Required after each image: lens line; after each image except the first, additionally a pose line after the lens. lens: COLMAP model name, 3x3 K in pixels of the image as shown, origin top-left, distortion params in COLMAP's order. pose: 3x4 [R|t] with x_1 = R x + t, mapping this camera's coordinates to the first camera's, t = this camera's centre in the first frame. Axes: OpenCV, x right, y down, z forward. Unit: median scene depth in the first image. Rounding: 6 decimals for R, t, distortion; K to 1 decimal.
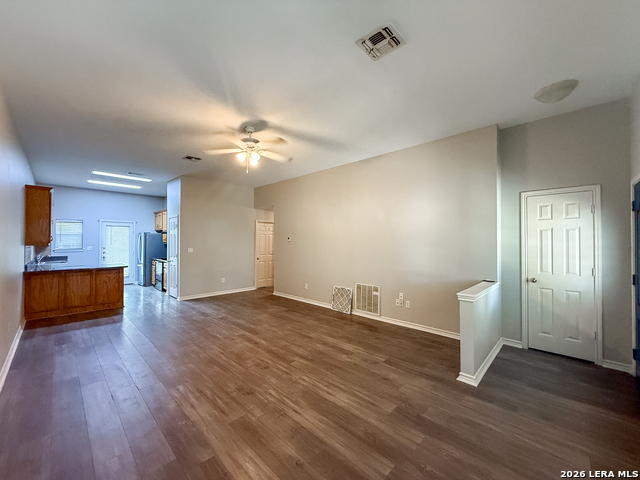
lens RADIAL K [[255.5, 0, 321.2], [0, 255.5, 242.2], [0, 0, 1]] dist [0.000849, -0.000664]
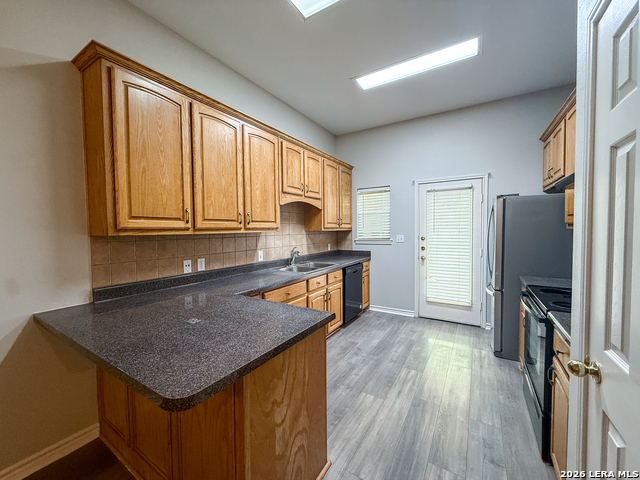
lens RADIAL K [[255.5, 0, 317.4], [0, 255.5, 237.5], [0, 0, 1]] dist [0.000849, -0.000664]
pose [[0.200859, 0.032405, -0.979084, -0.446716], [0.007624, 0.999371, 0.034641, 0.002184], [0.979591, -0.014423, 0.200485, 0.755850]]
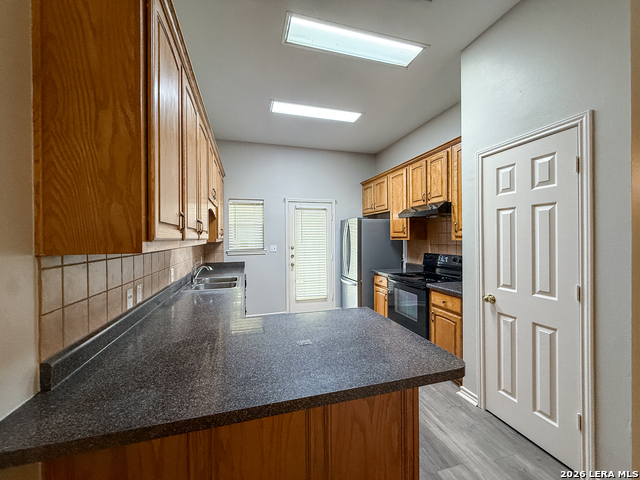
lens RADIAL K [[255.5, 0, 317.4], [0, 255.5, 237.6], [0, 0, 1]] dist [0.000849, -0.000664]
pose [[0.863352, -0.003908, -0.504588, -0.547316], [0.003964, 0.999992, -0.000963, 0.000104], [0.504587, -0.001168, 0.863360, 0.572522]]
